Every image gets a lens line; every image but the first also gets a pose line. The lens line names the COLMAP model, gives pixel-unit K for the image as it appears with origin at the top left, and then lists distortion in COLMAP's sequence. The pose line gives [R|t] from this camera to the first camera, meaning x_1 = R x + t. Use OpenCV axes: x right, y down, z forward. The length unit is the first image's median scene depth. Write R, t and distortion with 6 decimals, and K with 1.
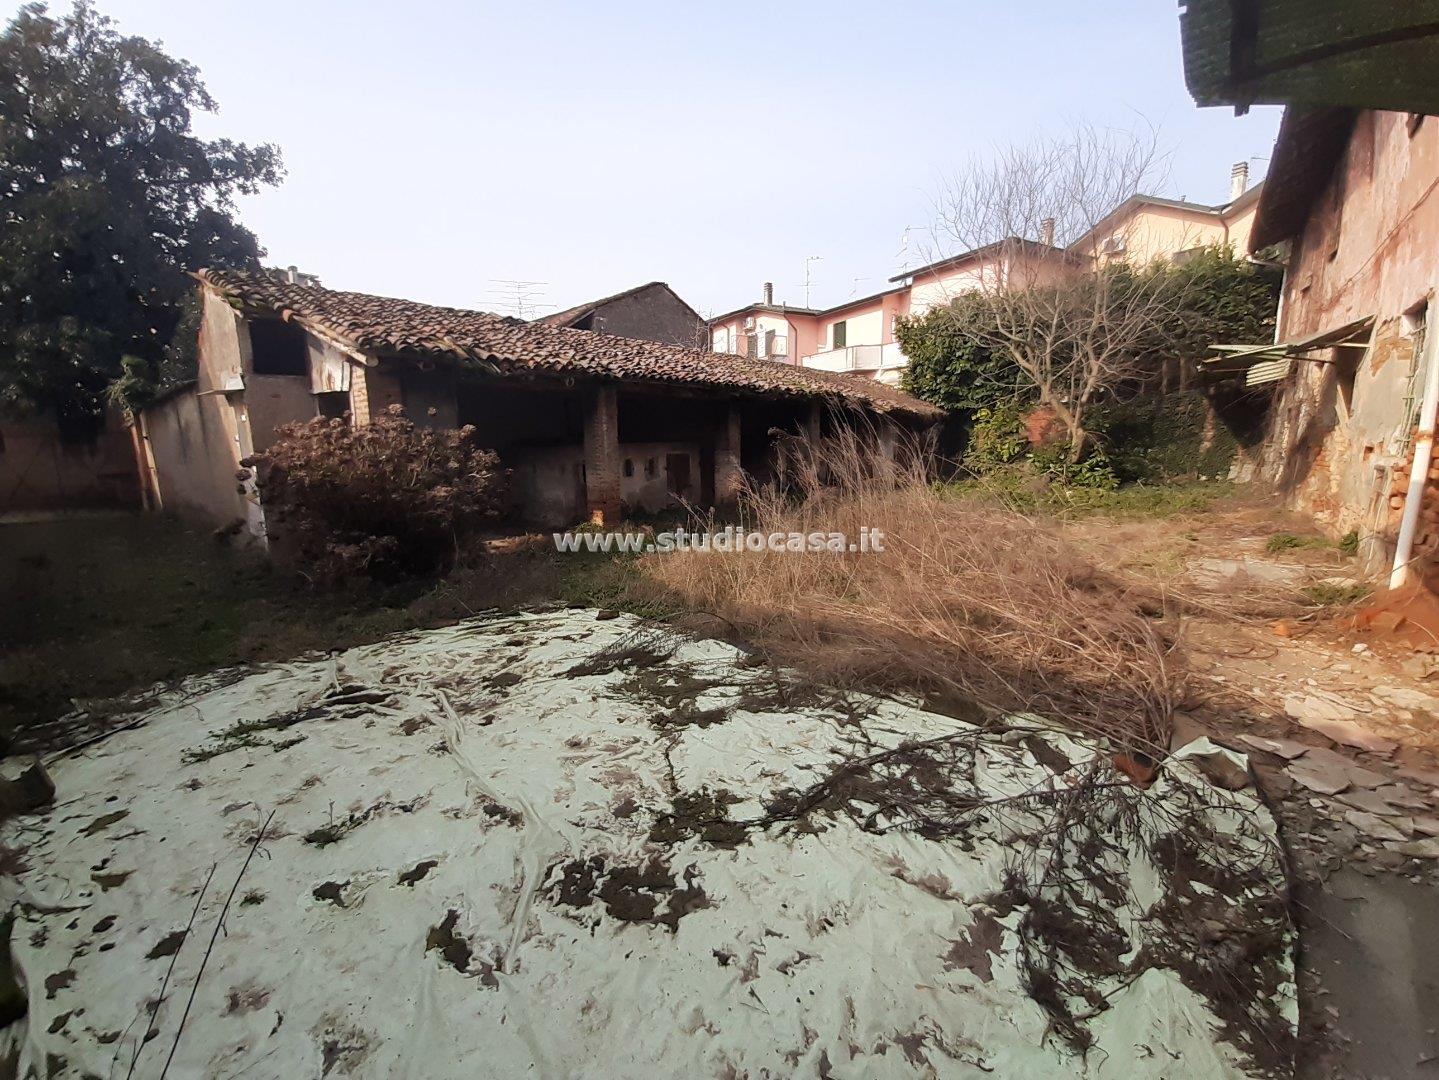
lens RADIAL K [[568.7, 0, 737.6], [0, 568.7, 540.8], [0, 0, 1]] dist [0.002062, -0.012547]
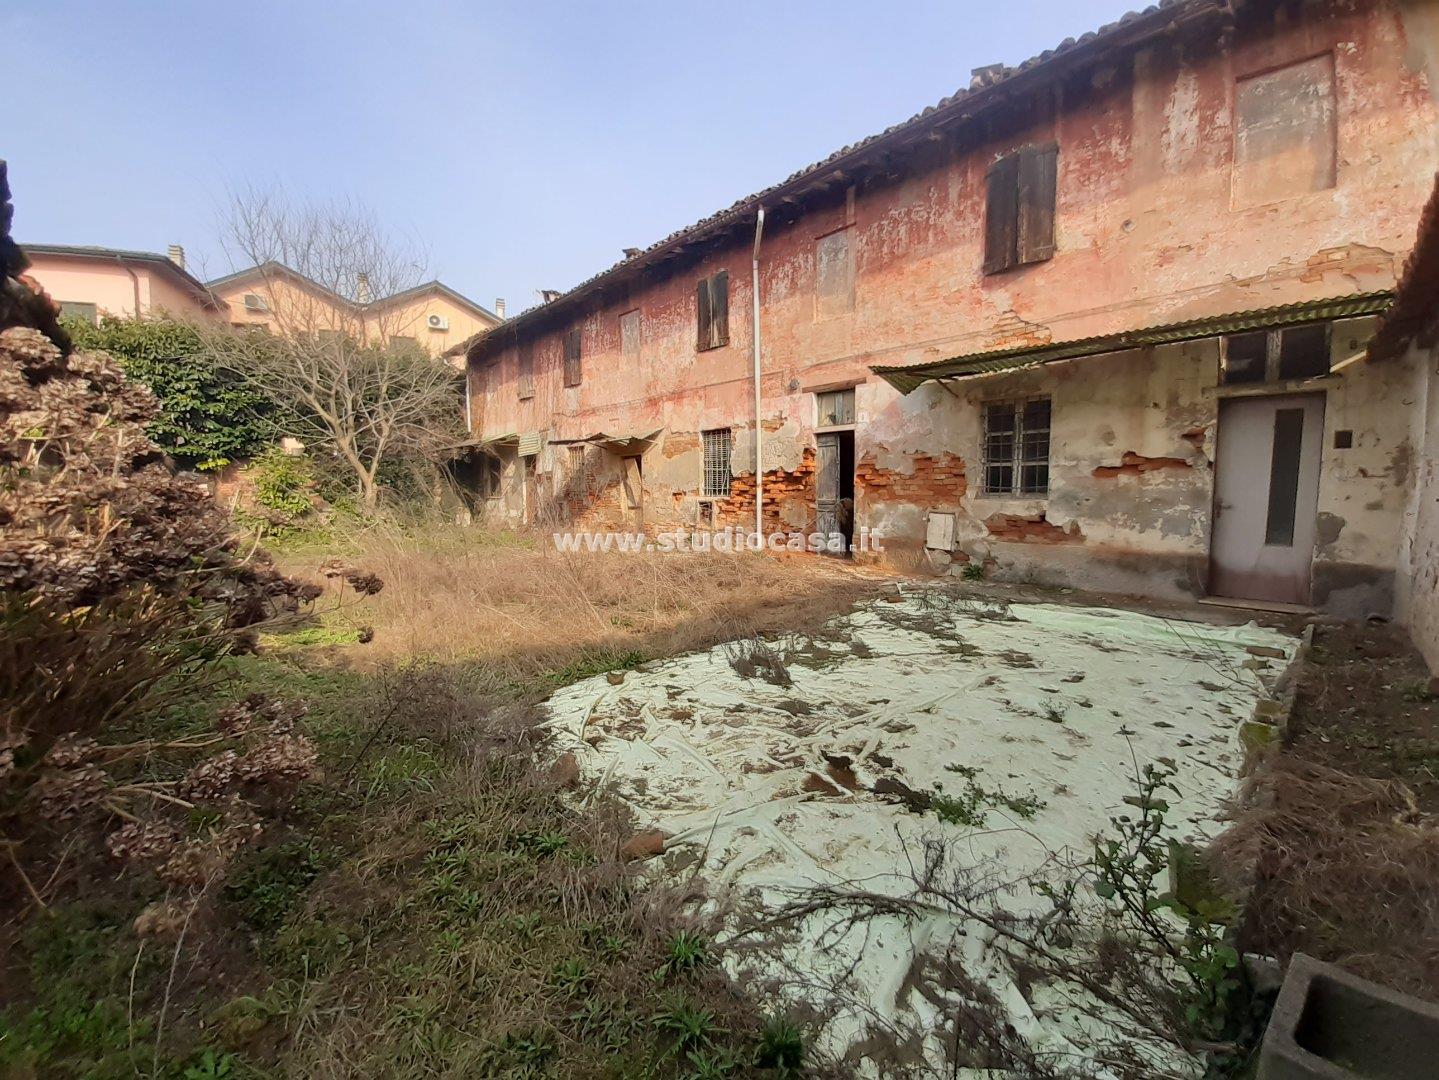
lens RADIAL K [[555.9, 0, 727.6], [0, 555.9, 536.8], [0, 0, 1]] dist [0.014782, -0.016023]
pose [[0.116017, -0.065996, 0.991052, -1.429244], [0.179153, 0.982816, 0.044475, -0.113228], [-0.976957, 0.172390, 0.125847, 0.986967]]
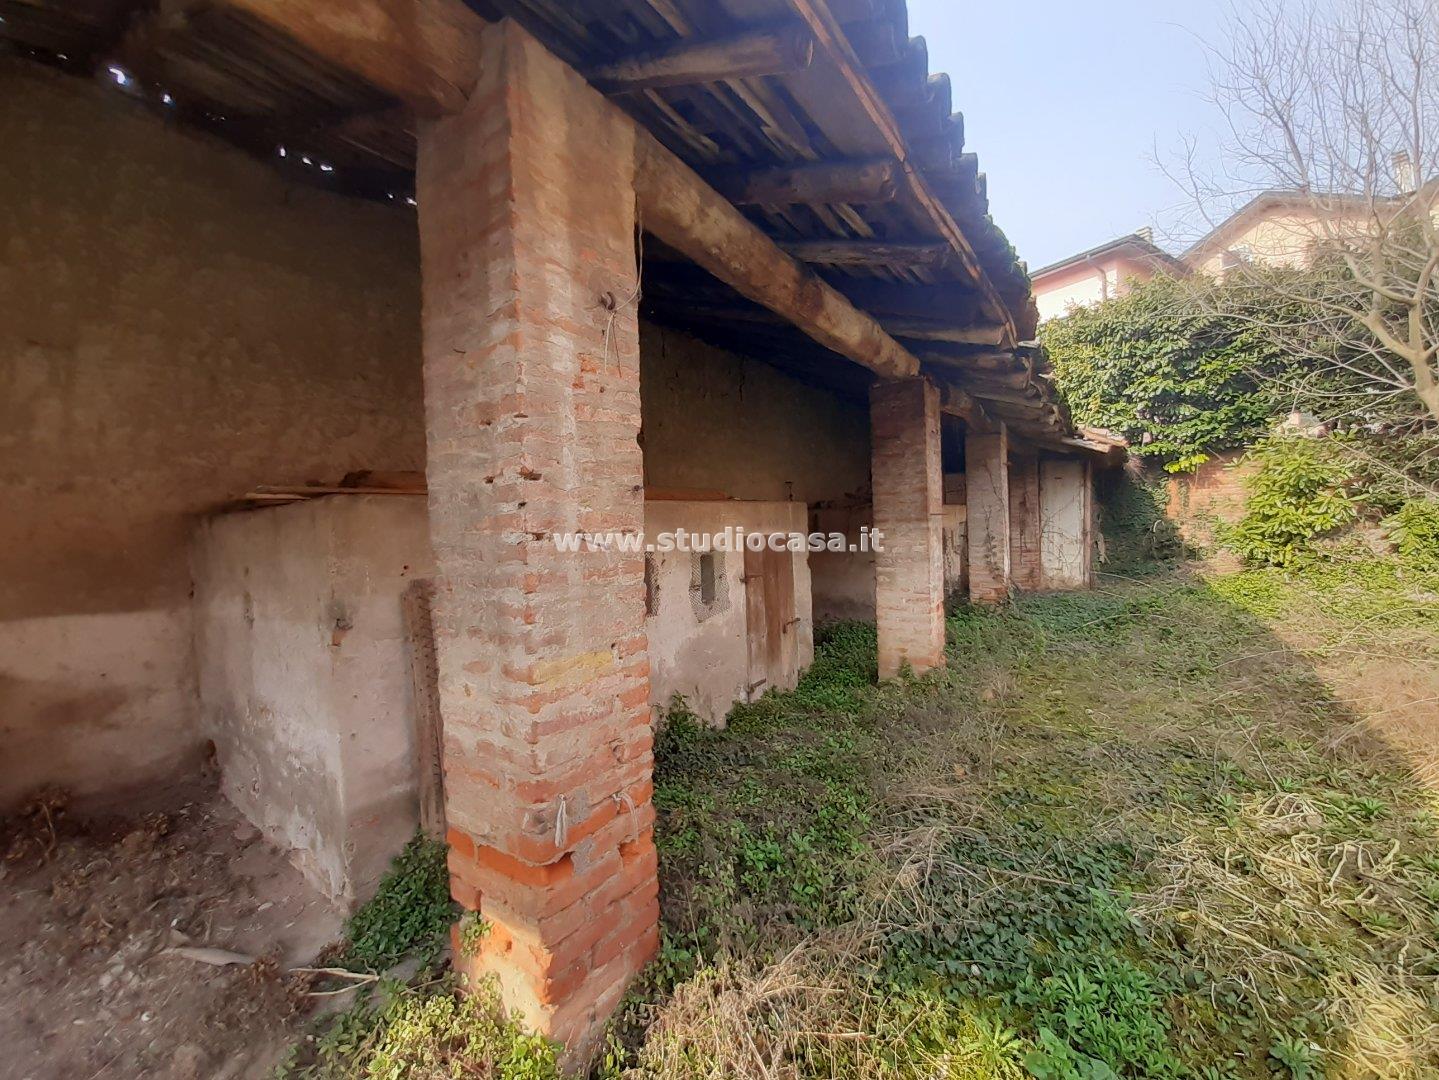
lens RADIAL K [[574.3, 0, 719.5], [0, 574.3, 540.0], [0, 0, 1]] dist [0.001058, 0.000054]
pose [[0.998224, -0.030268, 0.051306, -0.512090], [0.038142, 0.986349, -0.160190, -0.316307], [-0.045757, 0.161863, 0.985752, 2.172590]]
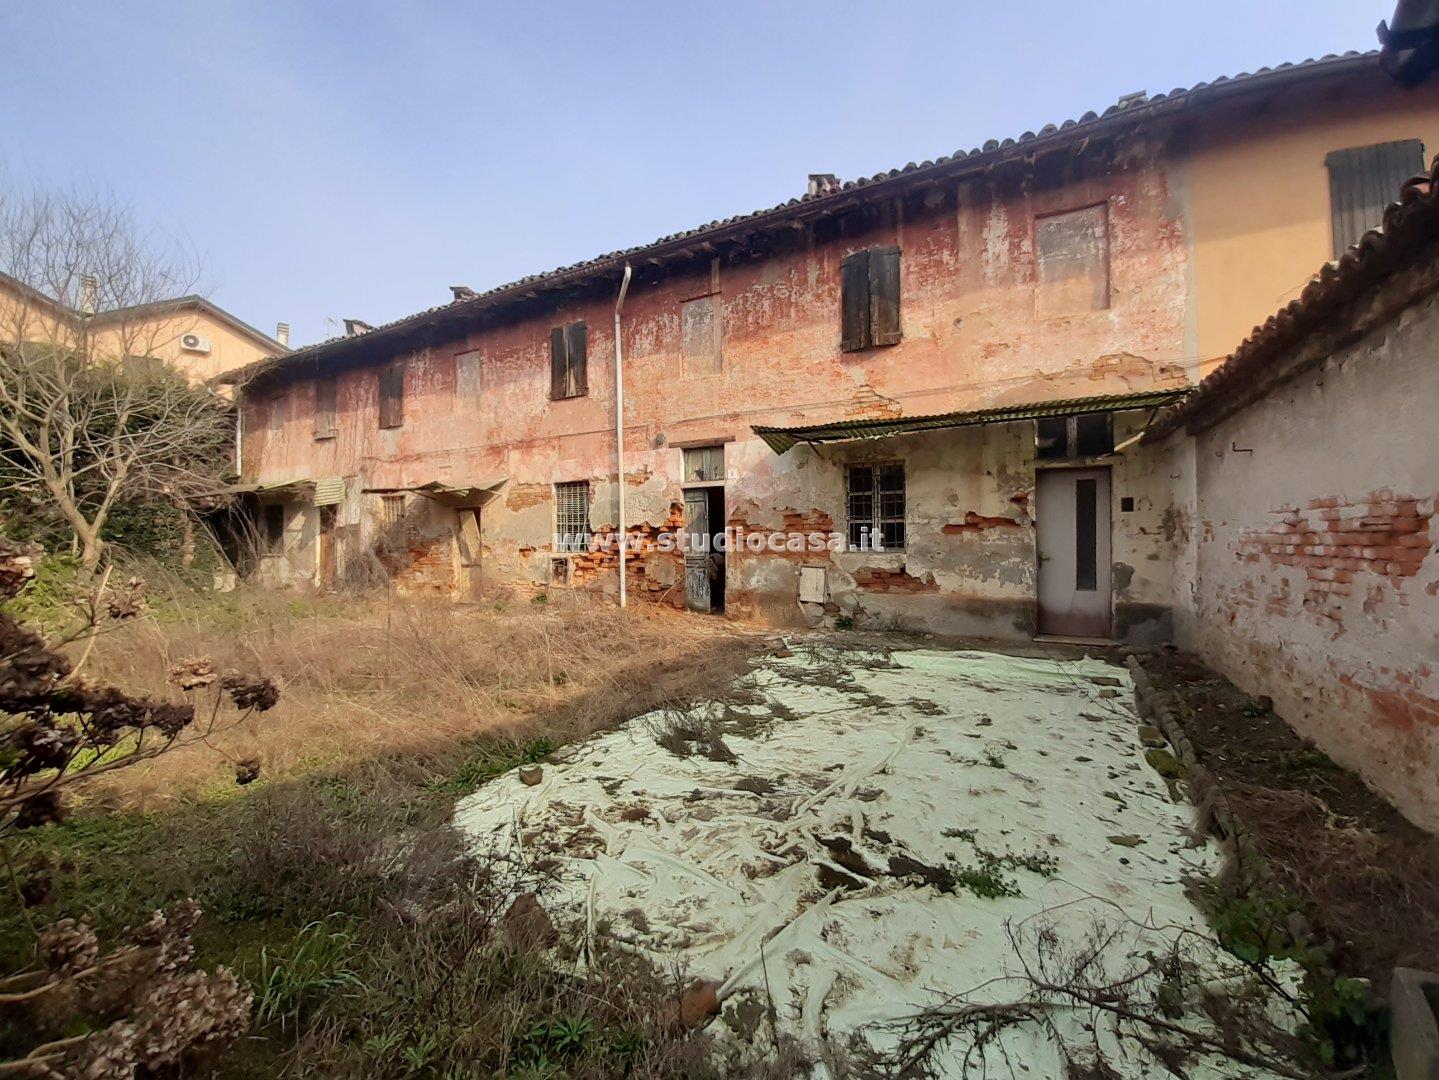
lens RADIAL K [[556.3, 0, 719.5], [0, 556.3, 540.0], [0, 0, 1]] dist [0.007756, -0.012594]
pose [[-0.189265, 0.022992, 0.981657, -1.339199], [0.186155, 0.982436, 0.012881, -0.166325], [-0.964119, 0.185178, -0.190221, 1.205629]]
